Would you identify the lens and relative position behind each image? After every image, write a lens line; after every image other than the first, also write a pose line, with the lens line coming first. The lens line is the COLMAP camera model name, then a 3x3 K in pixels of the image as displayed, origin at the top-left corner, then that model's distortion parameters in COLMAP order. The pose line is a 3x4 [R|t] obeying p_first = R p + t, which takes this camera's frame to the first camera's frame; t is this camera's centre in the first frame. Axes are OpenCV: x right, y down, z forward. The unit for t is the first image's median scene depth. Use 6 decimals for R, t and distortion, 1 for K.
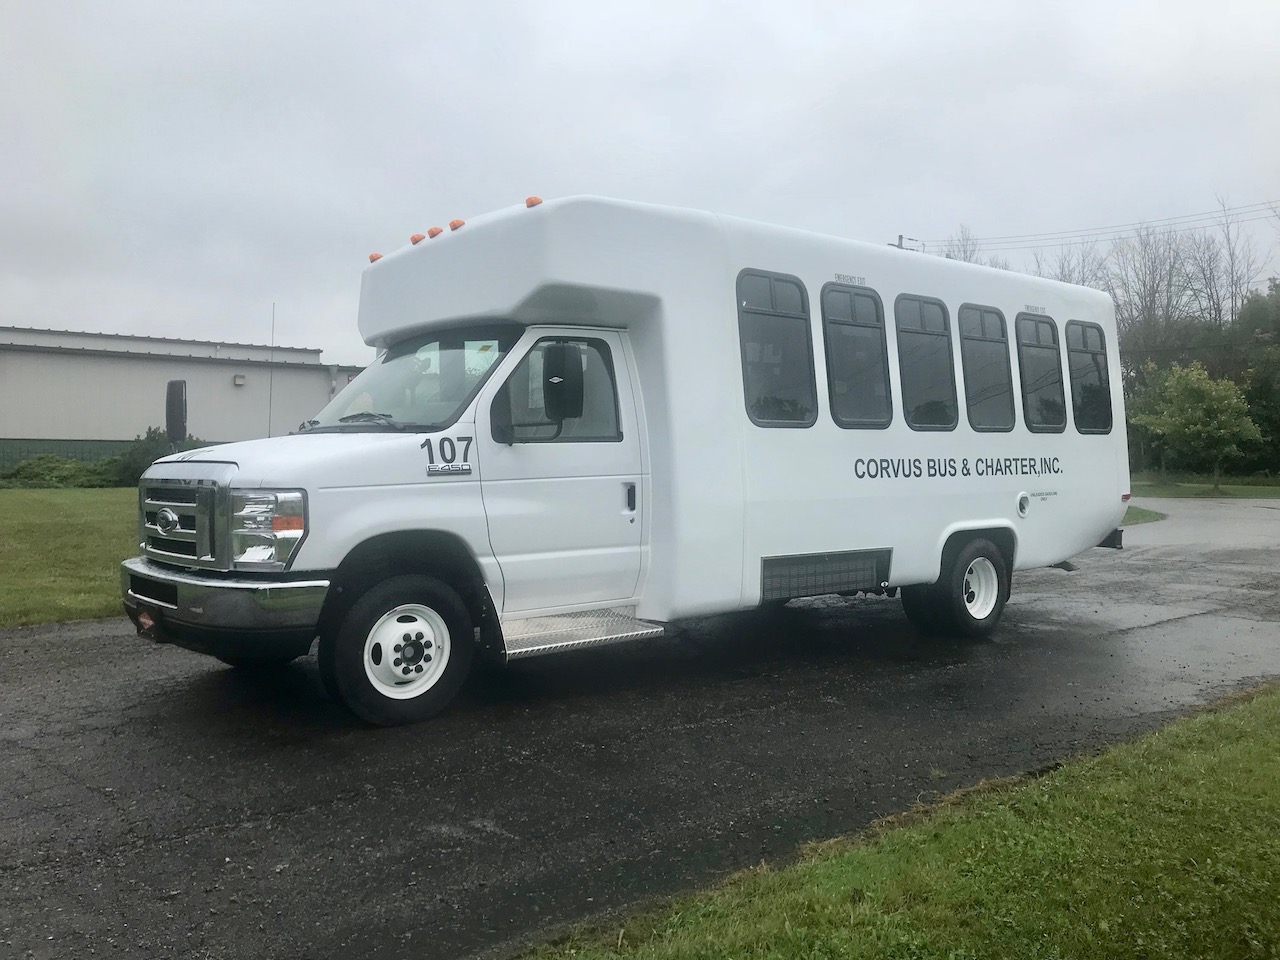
lens RADIAL K [[1037.2, 0, 637.2], [0, 1037.2, 447.5], [0, 0, 1]] dist [0.114334, -0.002719]
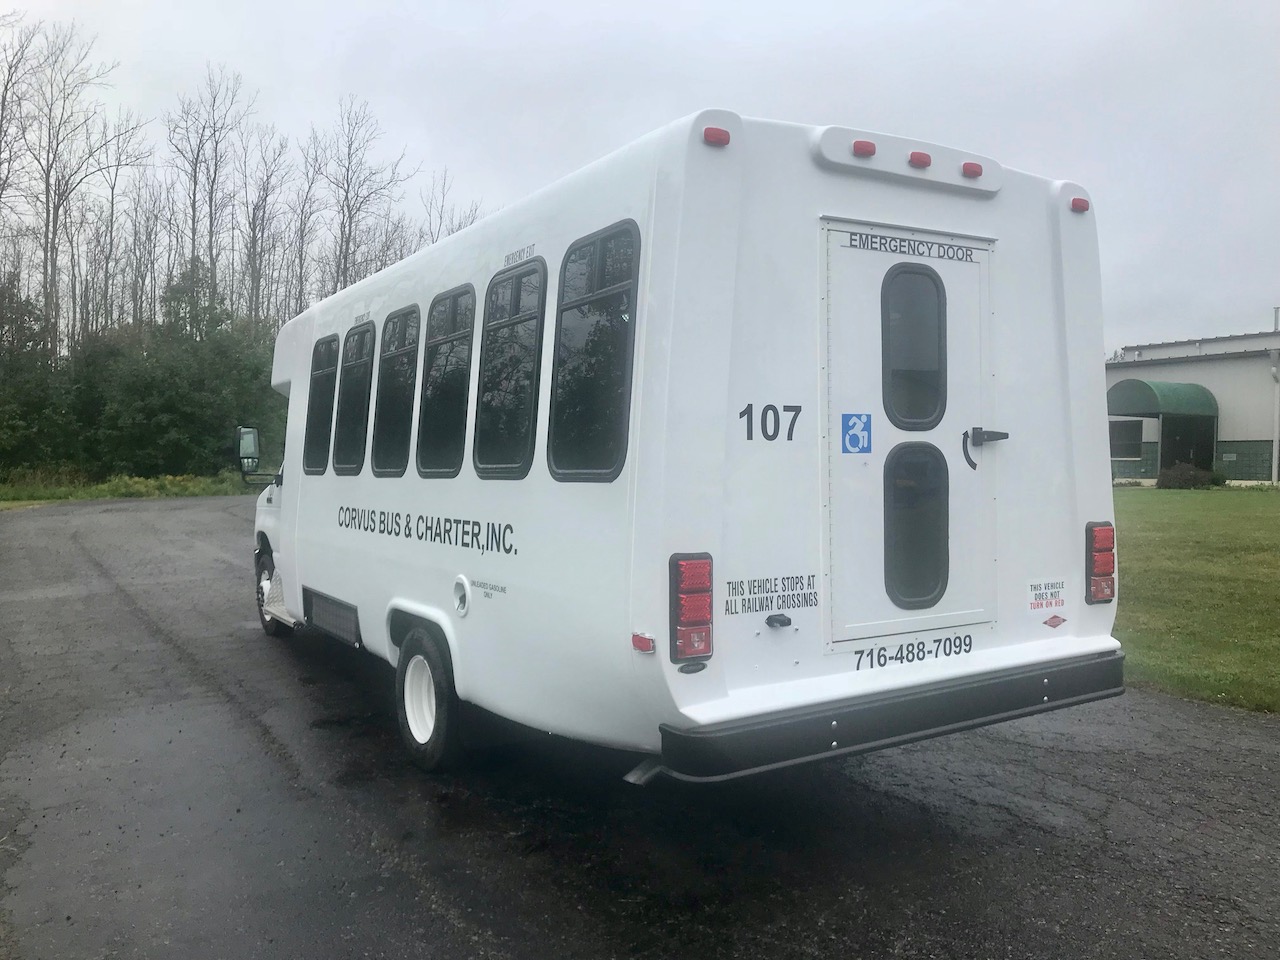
lens RADIAL K [[1044.0, 0, 640.0], [0, 1044.0, 480.0], [0, 0, 1]] dist [0.221469, 0.000575]
pose [[-0.157127, 0.024198, -0.987282, 1.103569], [0.018586, 0.999595, 0.021542, -0.028516], [0.987404, -0.014965, -0.157513, 1.384973]]
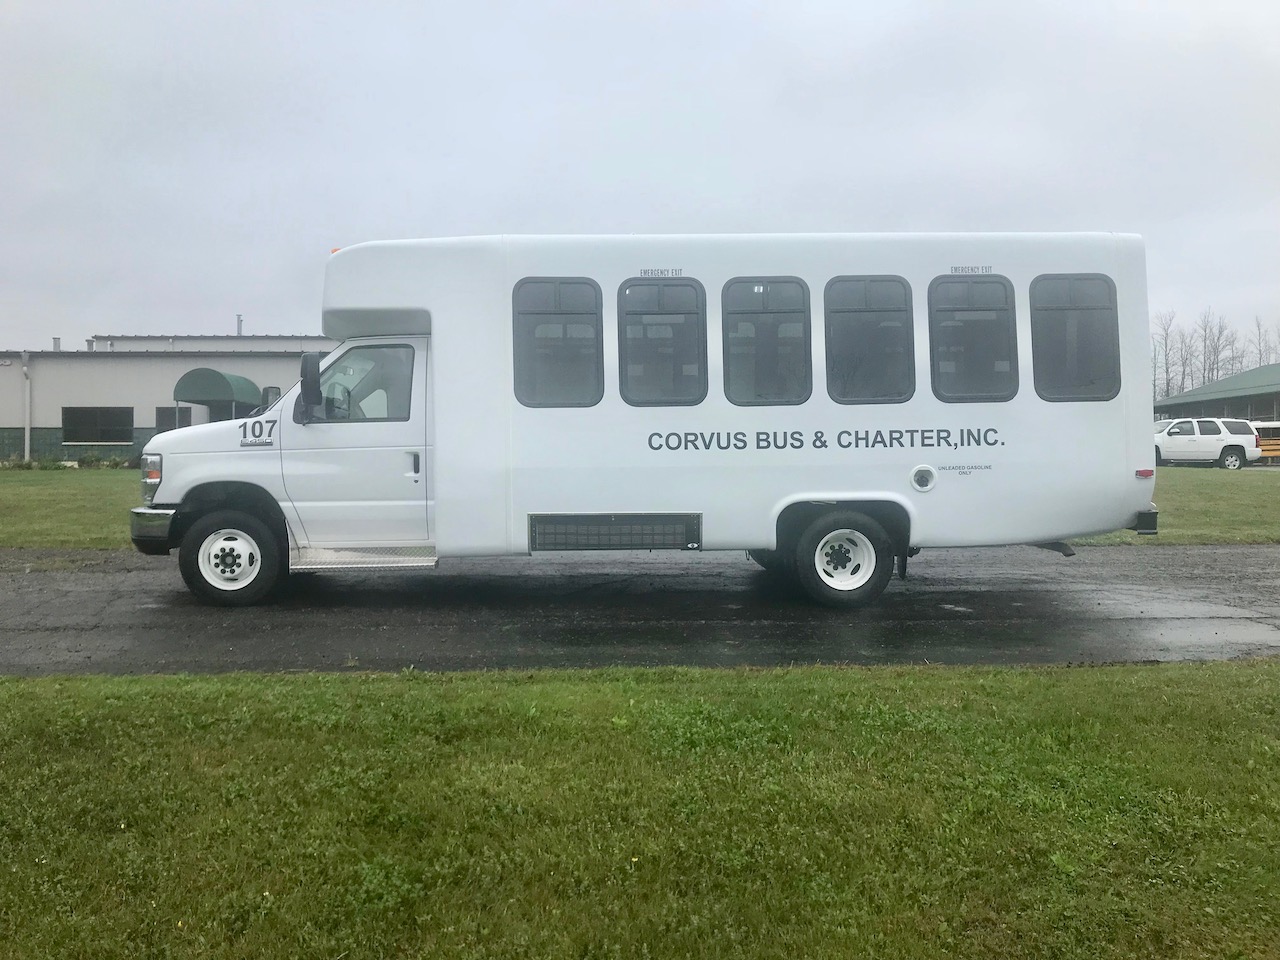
lens RADIAL K [[1037.2, 0, 637.2], [0, 1037.2, 447.5], [0, 0, 1]] dist [0.114334, -0.002719]
pose [[0.790438, 0.014405, -0.612373, 0.859009], [0.013751, 0.999054, 0.041249, -0.019221], [0.612388, -0.041026, 0.789492, 0.099897]]
